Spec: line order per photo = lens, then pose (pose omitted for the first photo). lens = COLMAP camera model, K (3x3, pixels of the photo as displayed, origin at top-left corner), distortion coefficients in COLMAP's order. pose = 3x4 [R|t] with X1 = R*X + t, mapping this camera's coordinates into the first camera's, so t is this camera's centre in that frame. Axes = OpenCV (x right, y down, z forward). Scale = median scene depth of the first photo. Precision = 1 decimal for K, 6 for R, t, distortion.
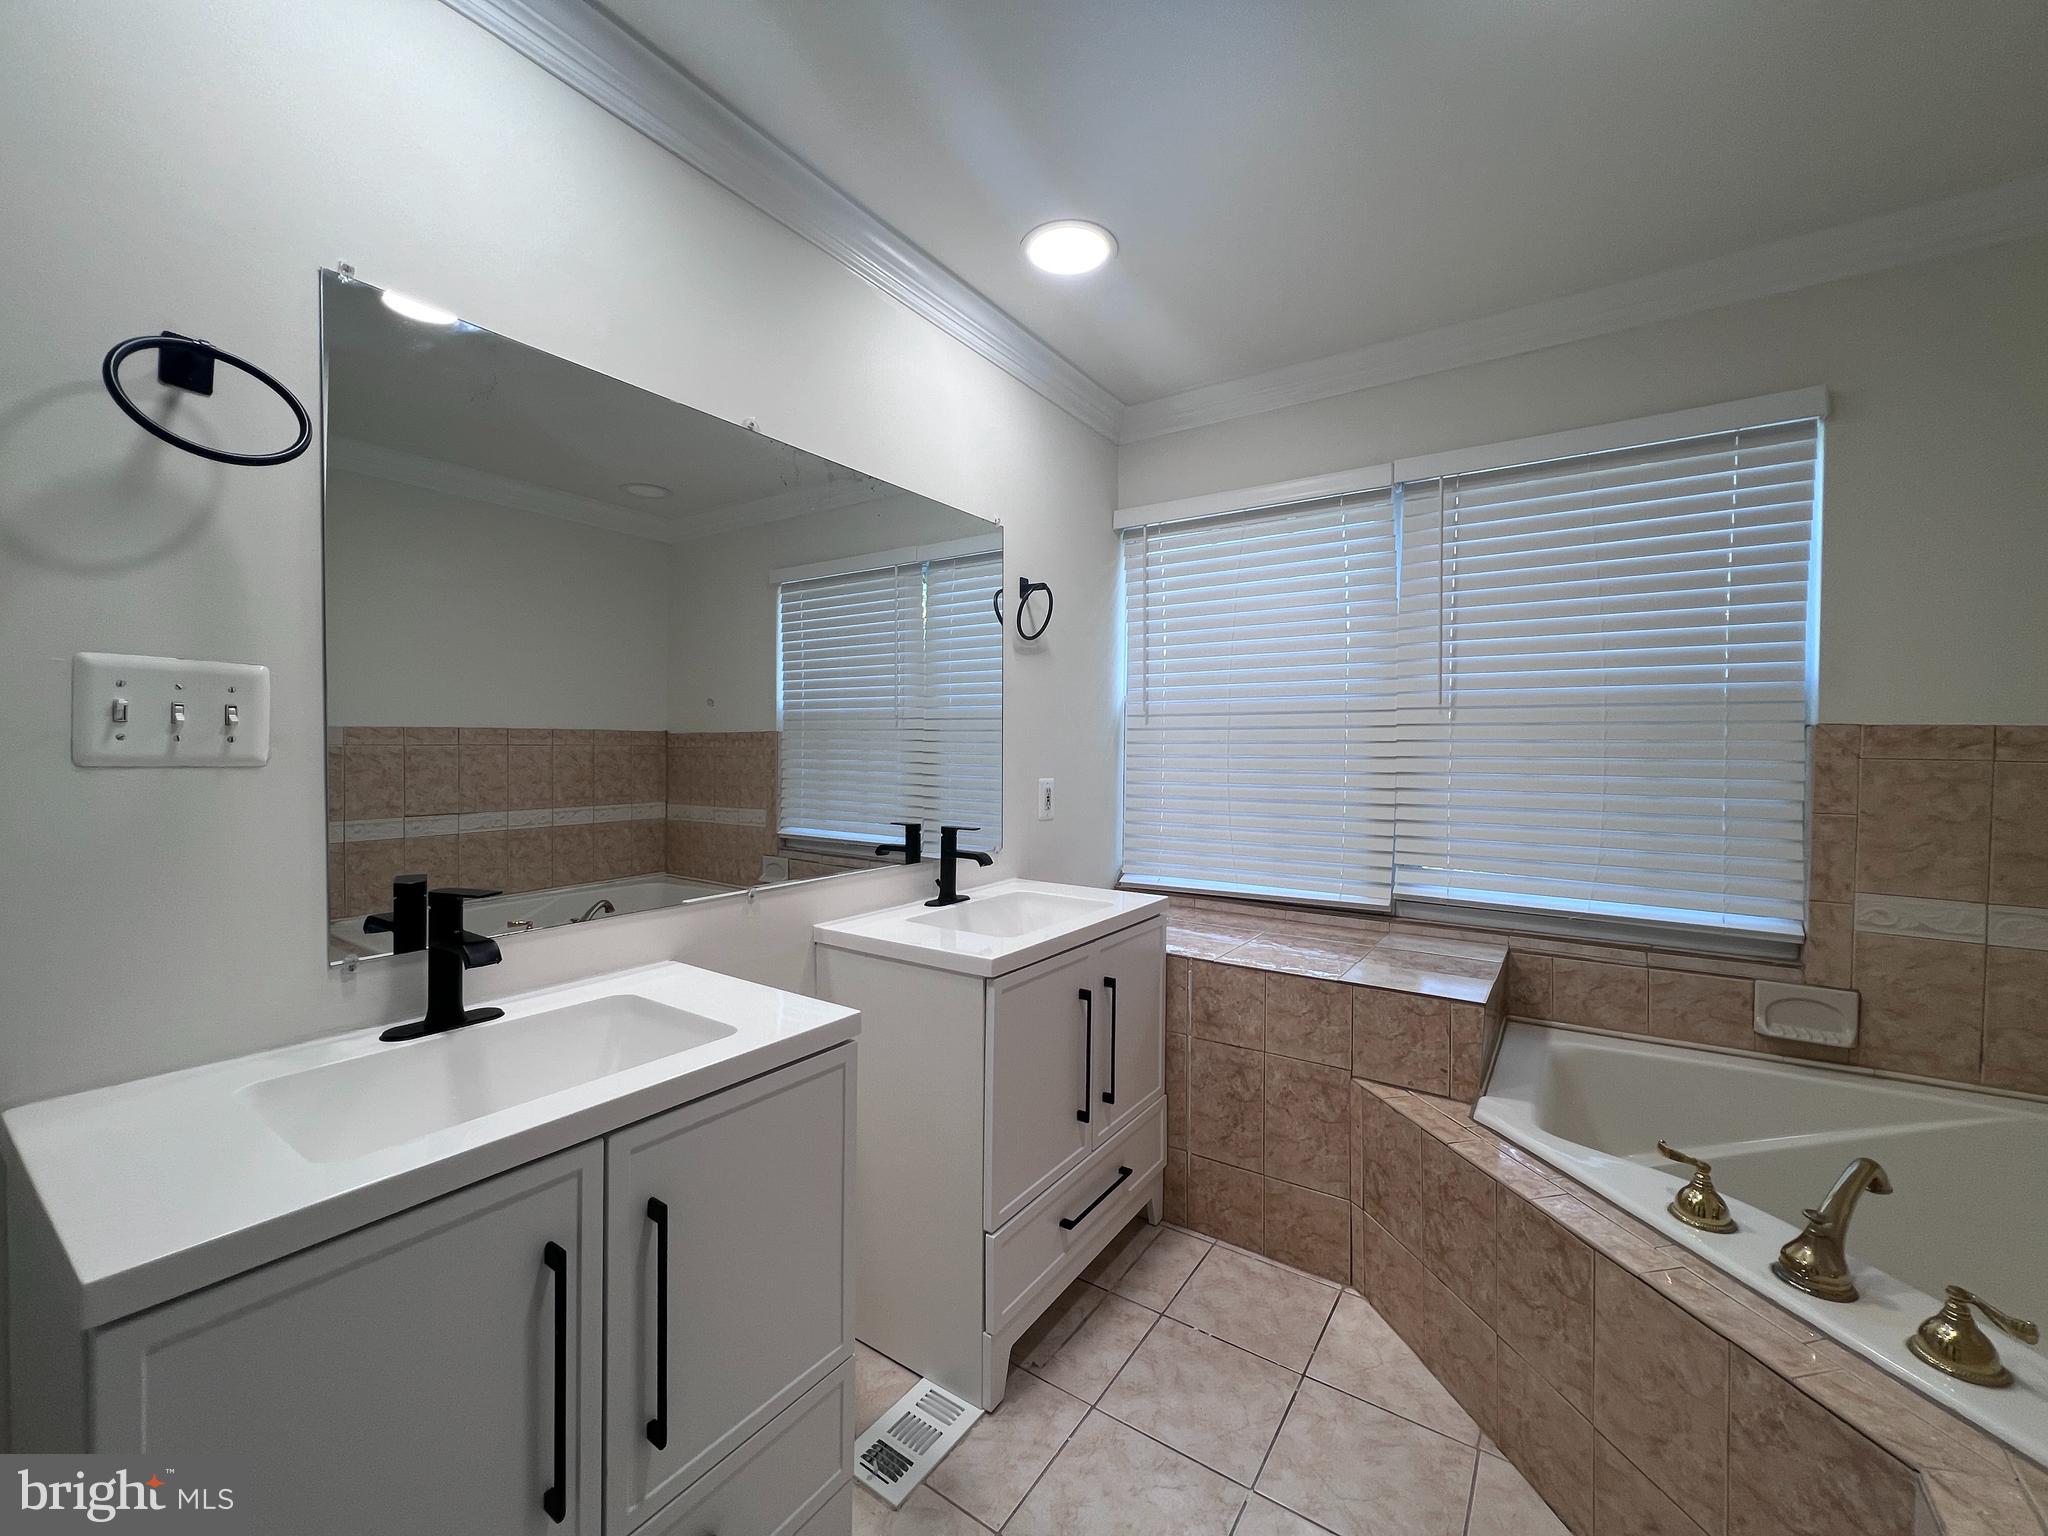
lens RADIAL K [[822.2, 0, 1027.3], [0, 822.2, 762.8], [0, 0, 1]] dist [-0.005339, 0.001165]
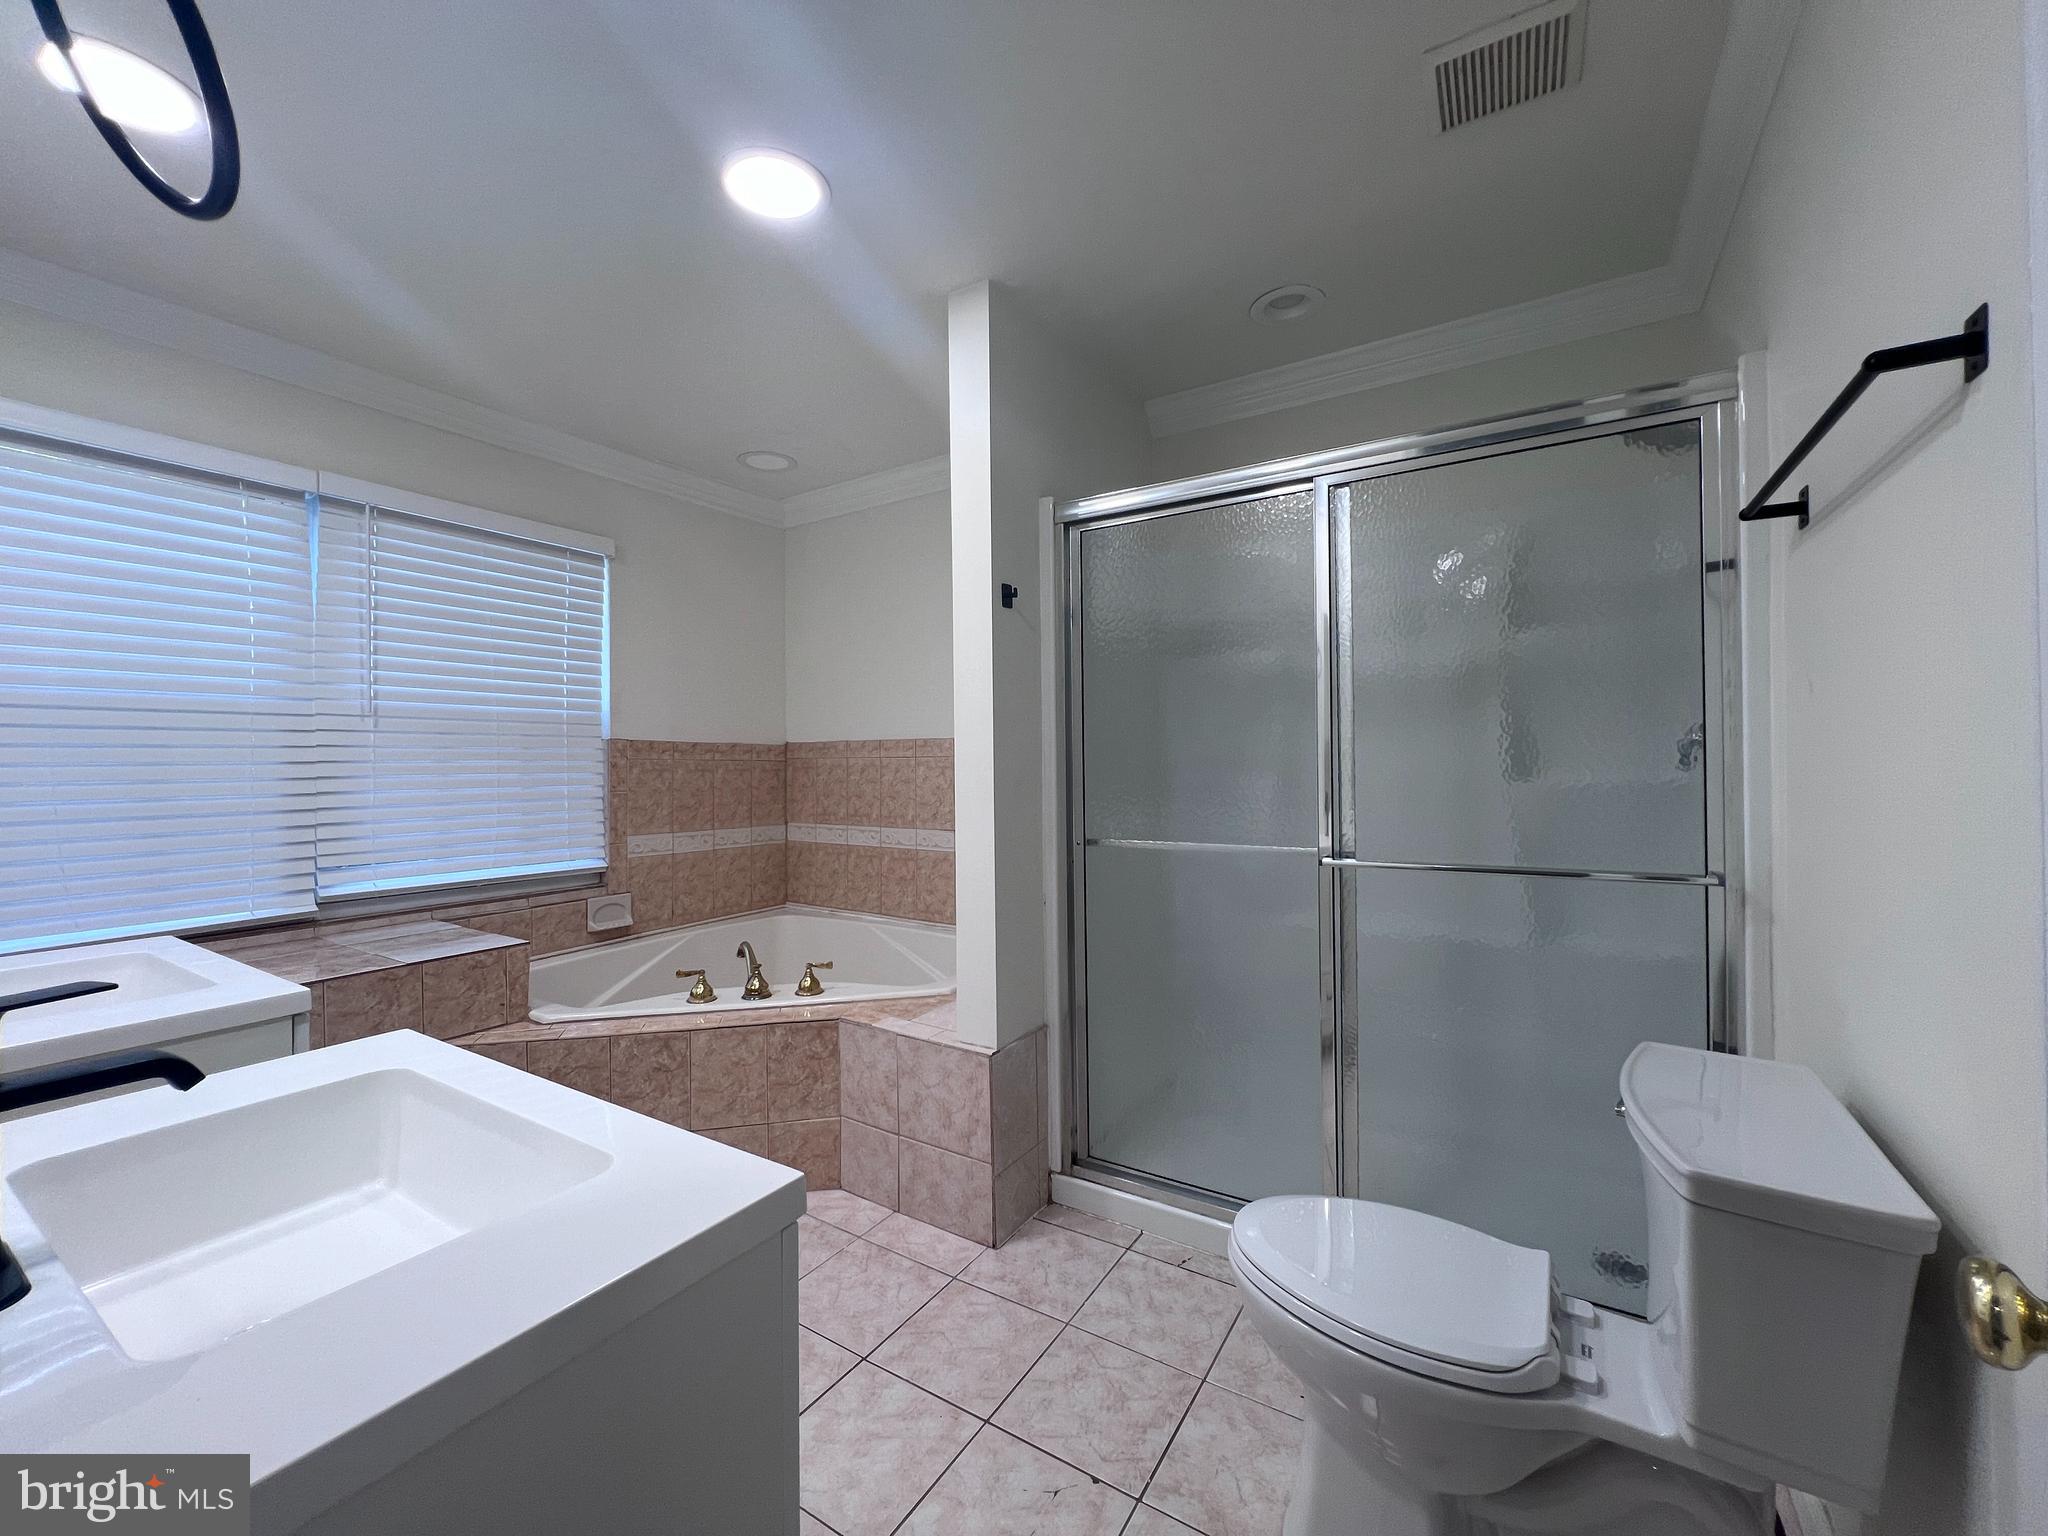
lens RADIAL K [[822.2, 0, 1023.4], [0, 822.2, 761.5], [0, 0, 1]] dist [-0.005339, 0.001165]
pose [[-0.039220, -0.006669, 0.999208, -0.736899], [0.023750, 0.999689, 0.007605, 0.006813], [-0.998948, 0.024030, -0.039049, 0.216008]]
